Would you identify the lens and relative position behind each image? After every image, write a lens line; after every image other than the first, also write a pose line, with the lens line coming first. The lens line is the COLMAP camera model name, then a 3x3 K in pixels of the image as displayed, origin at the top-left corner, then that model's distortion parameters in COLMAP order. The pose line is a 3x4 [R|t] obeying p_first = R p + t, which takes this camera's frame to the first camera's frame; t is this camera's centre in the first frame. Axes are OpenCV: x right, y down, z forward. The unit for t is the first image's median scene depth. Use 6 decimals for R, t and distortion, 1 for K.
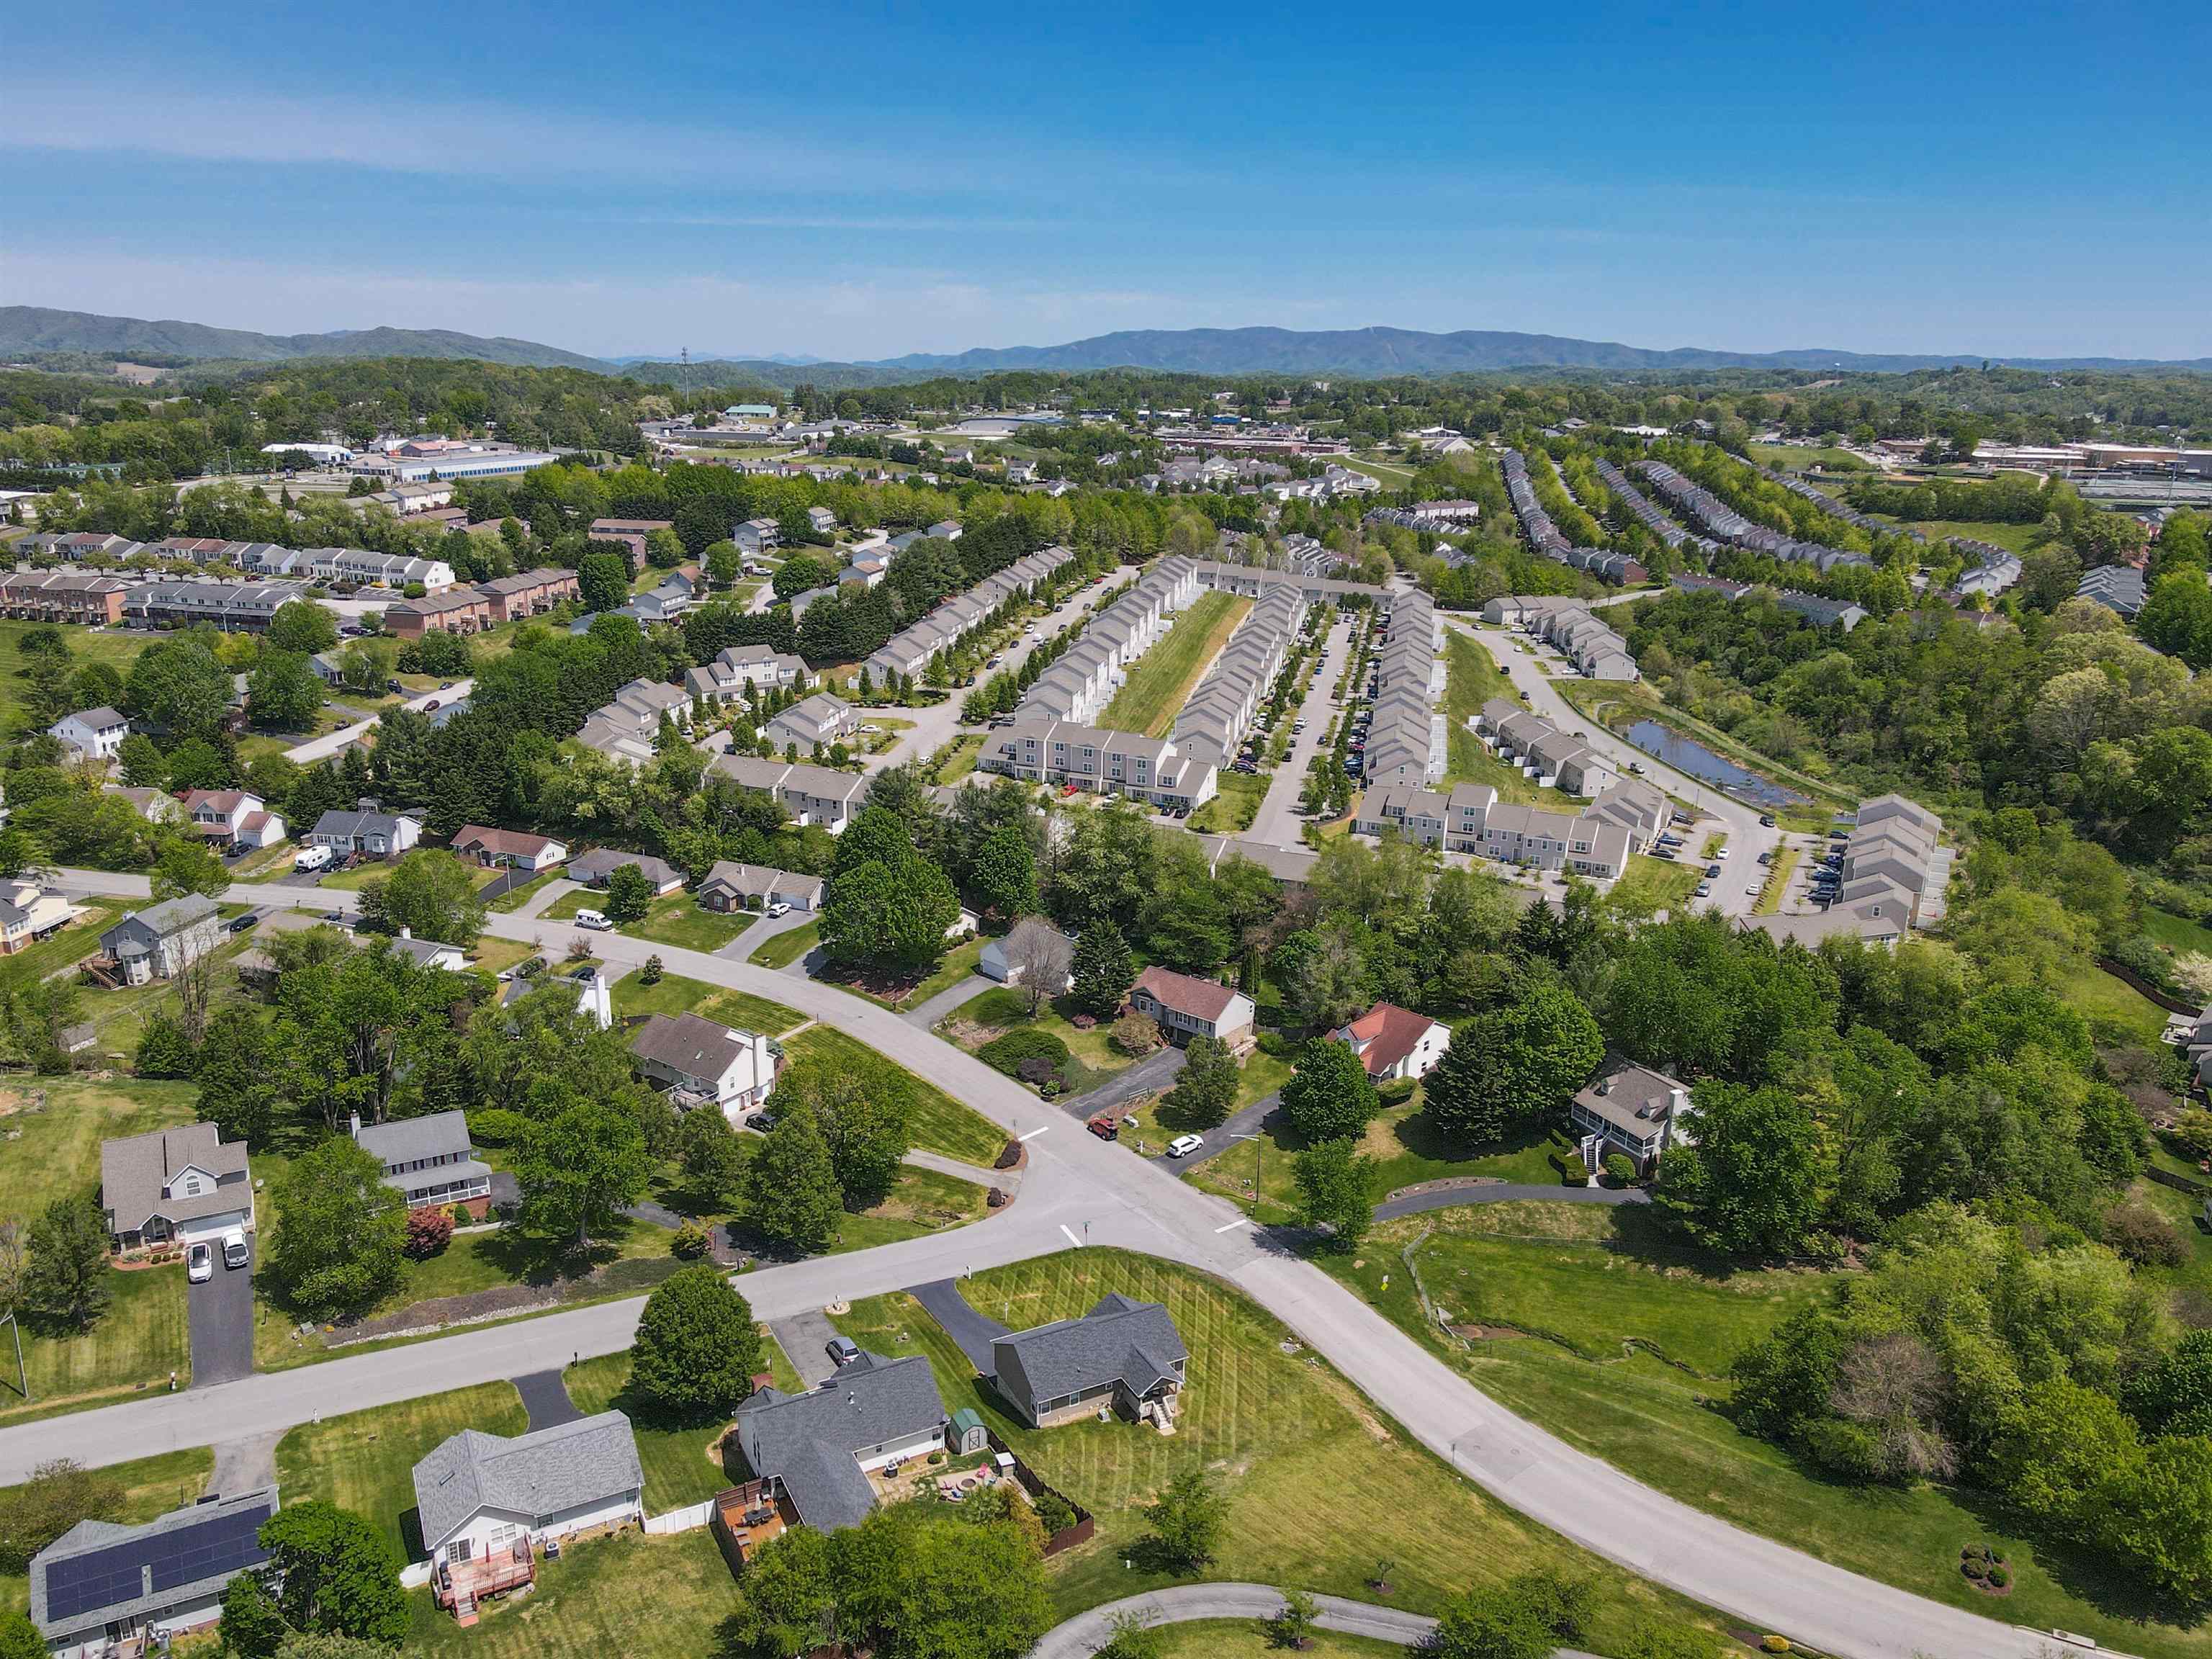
lens RADIAL K [[1618.6, 0, 1103.9], [0, 1618.6, 842.0], [0, 0, 1]] dist [0.004249, 0.036281]
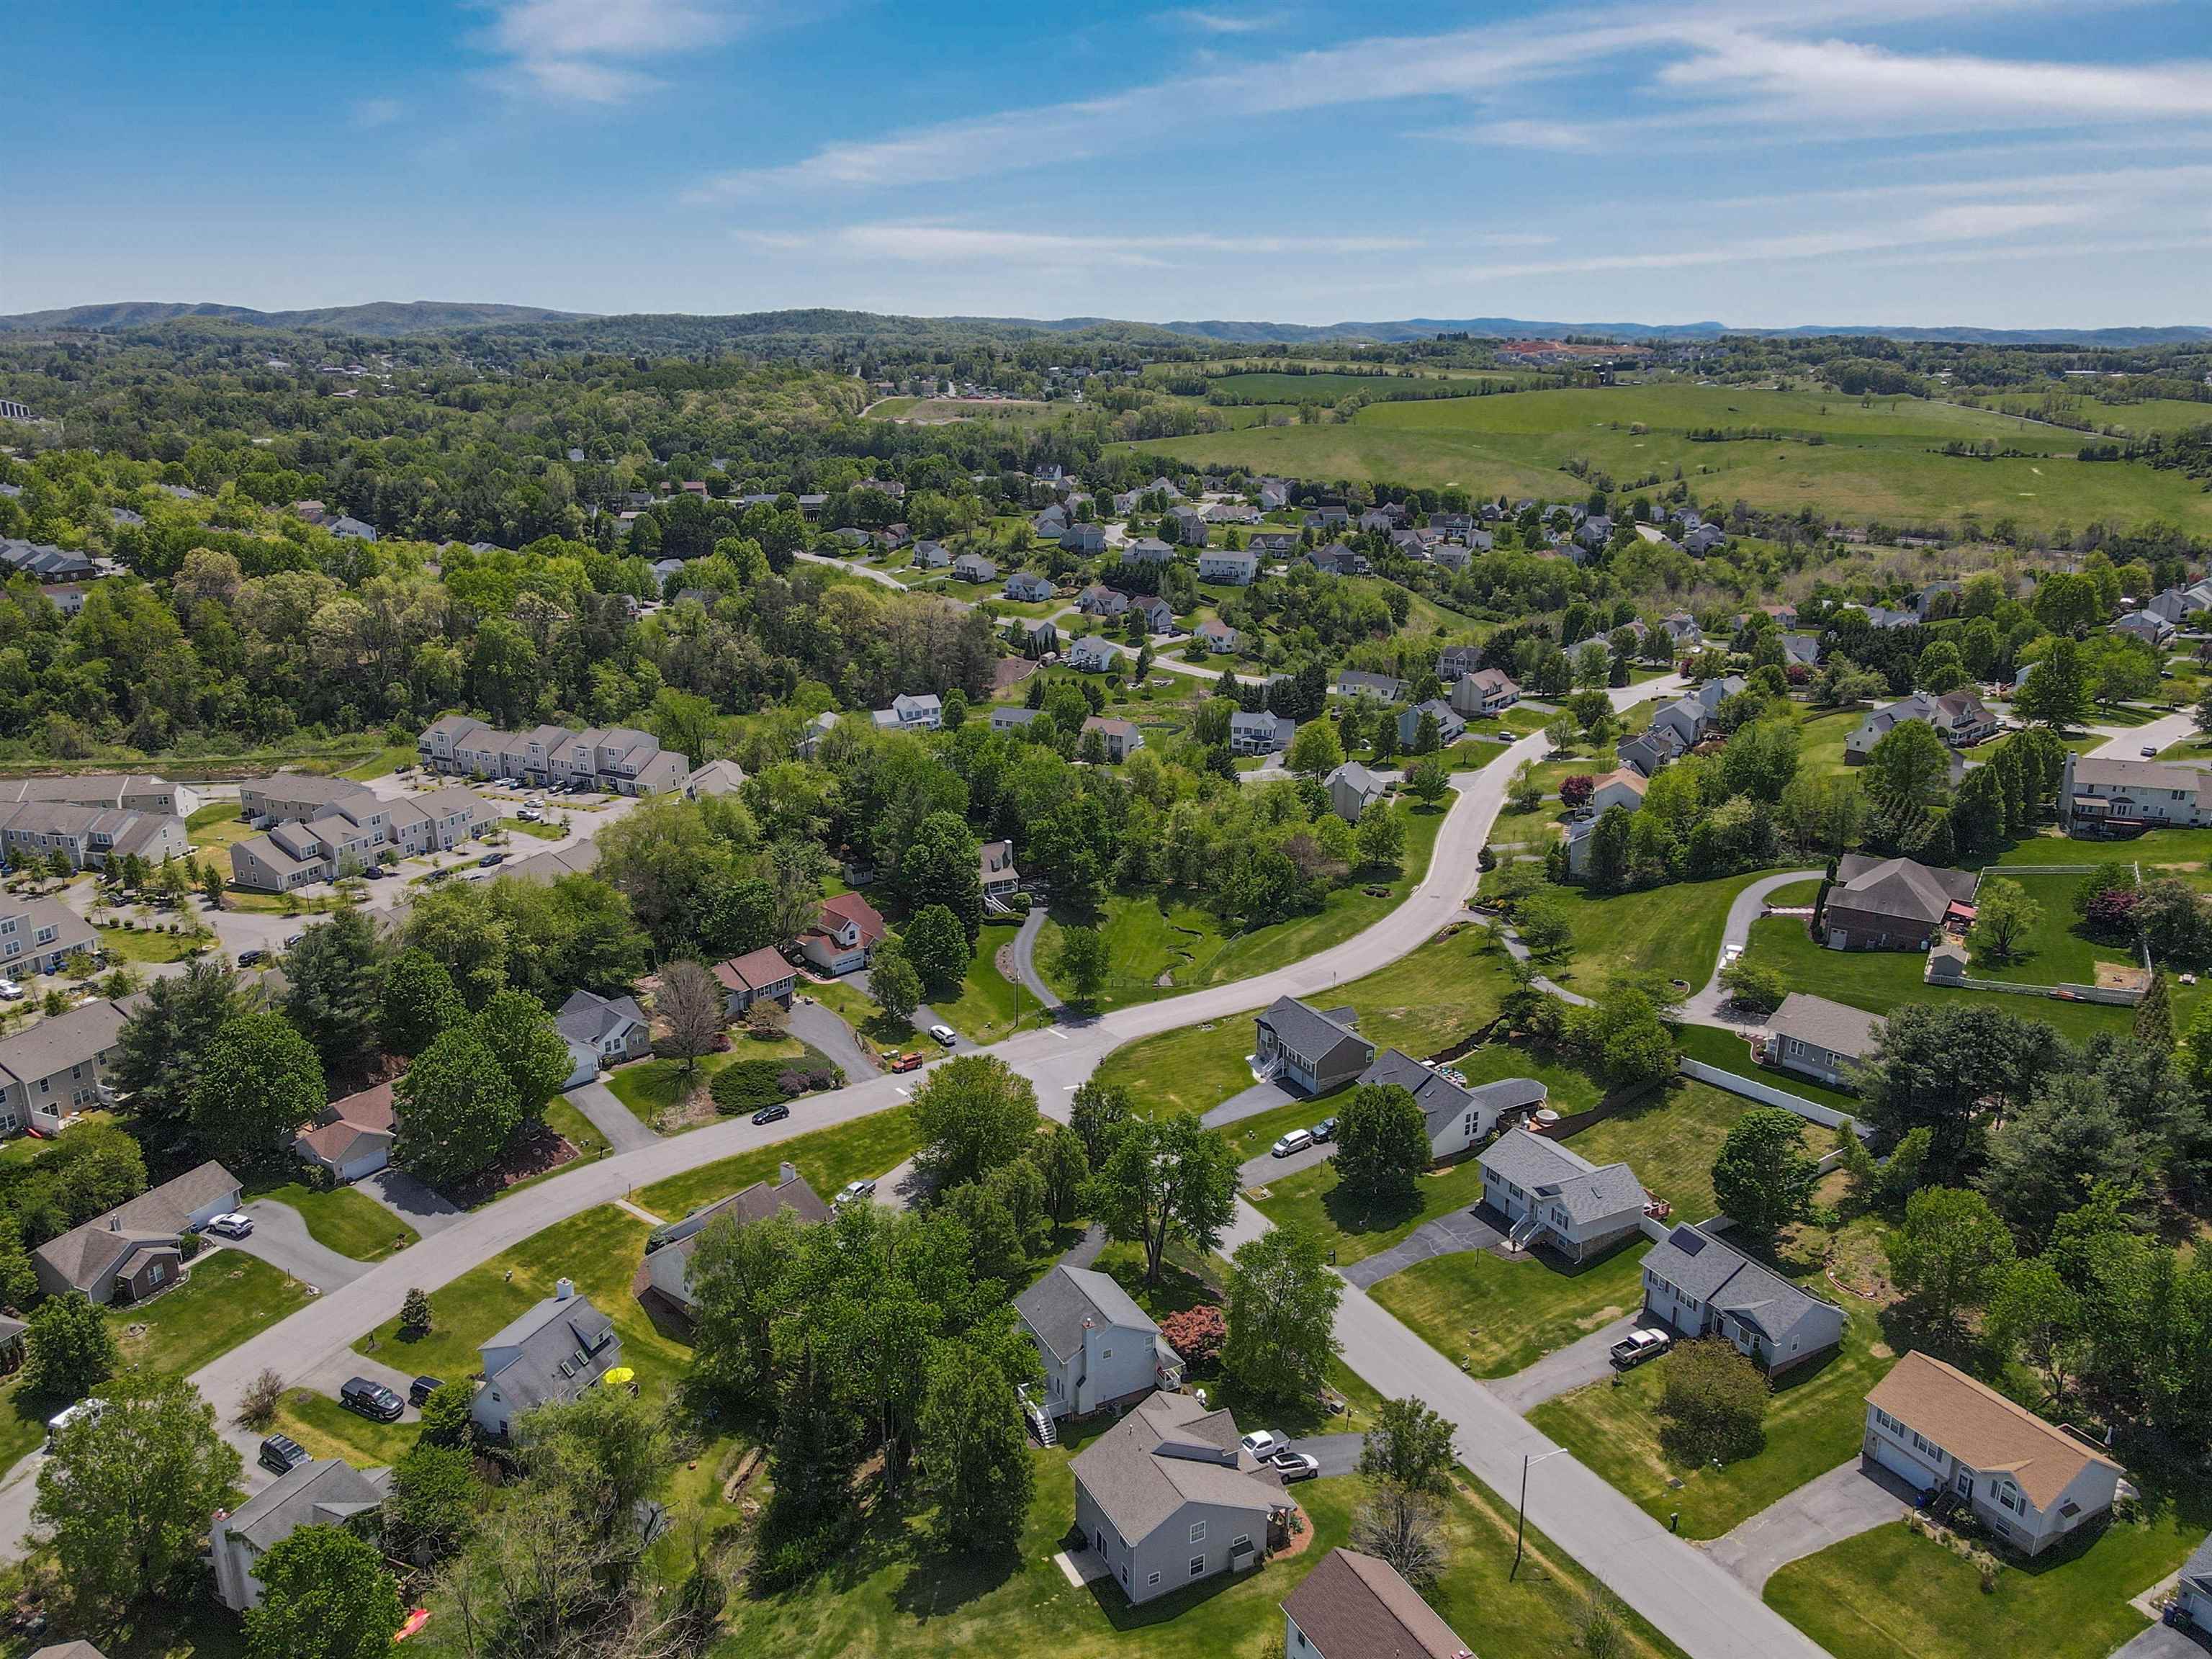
lens RADIAL K [[1594.7, 0, 1094.8], [0, 1594.7, 863.7], [0, 0, 1]] dist [-0.003553, 0.072779]
pose [[0.014288, -0.327668, 0.944685, -0.871425], [0.288625, 0.905917, 0.309856, -0.216322], [-0.957336, 0.268233, 0.107517, 0.660485]]
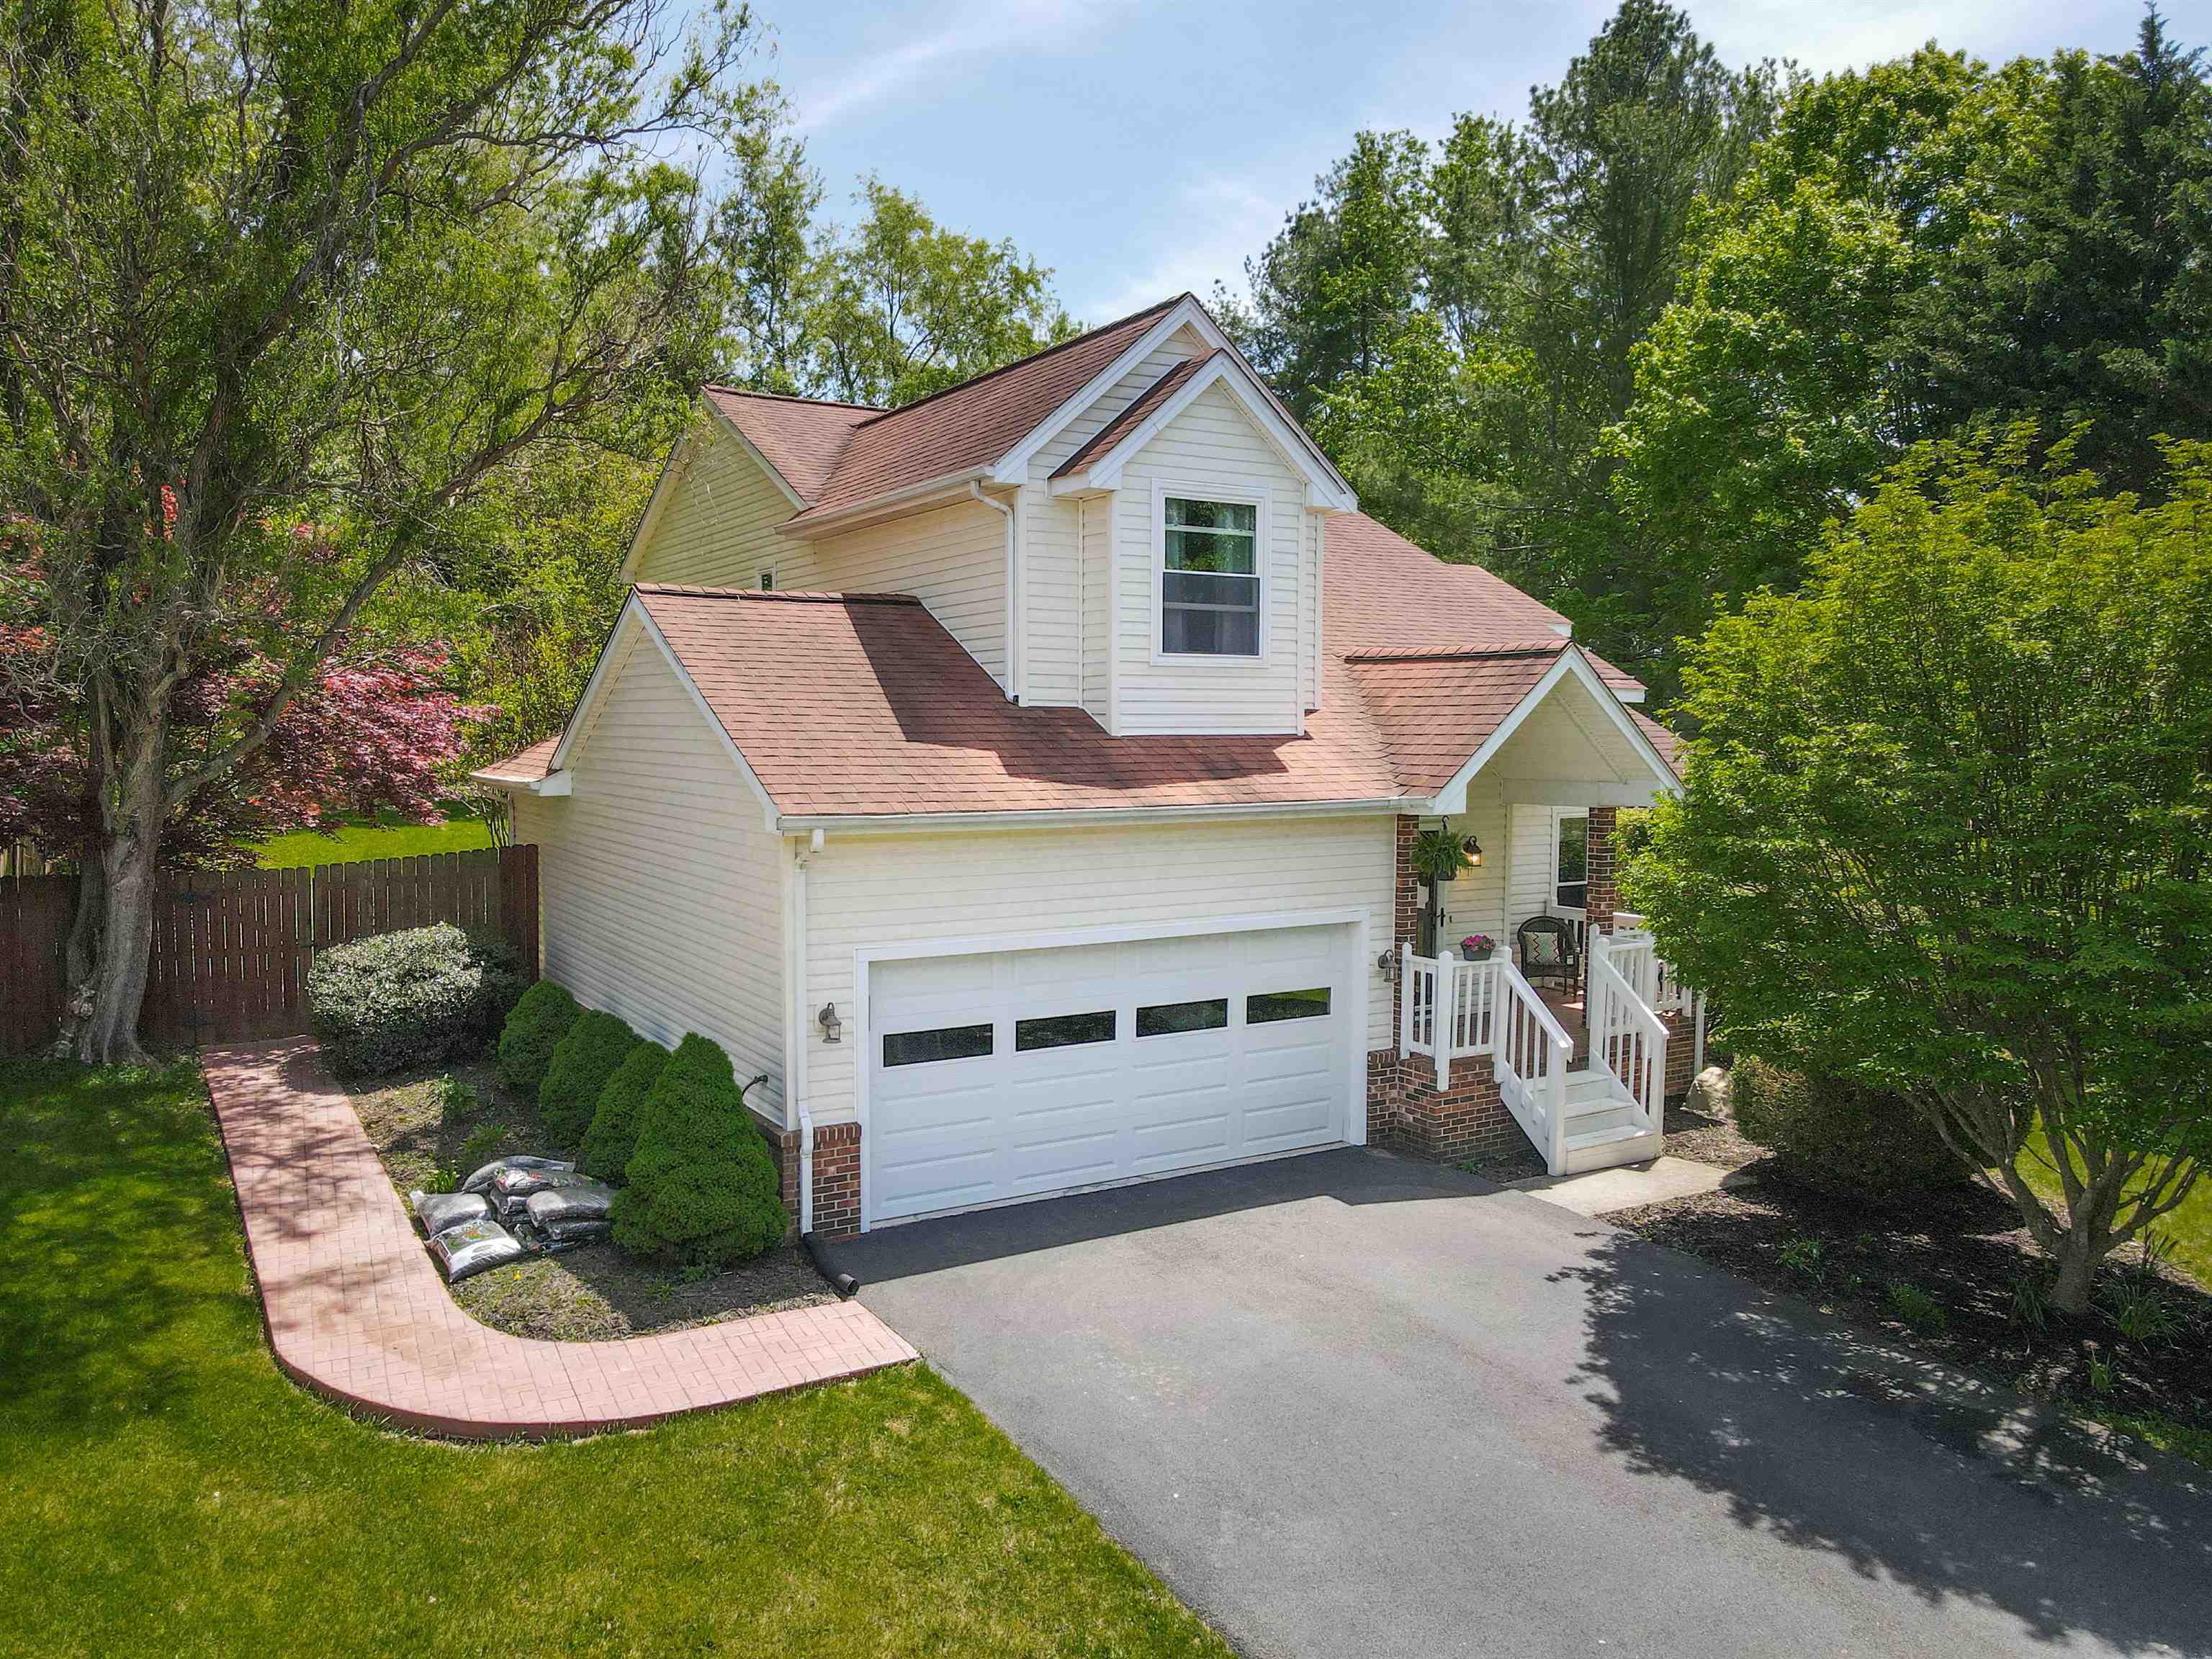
lens RADIAL K [[1594.7, 0, 1094.8], [0, 1594.7, 863.7], [0, 0, 1]] dist [-0.003553, 0.072779]
pose [[0.213761, -0.101077, 0.971643, 0.076236], [0.283063, 0.958371, 0.037422, 0.125586], [-0.934977, 0.267037, 0.233474, 0.942431]]
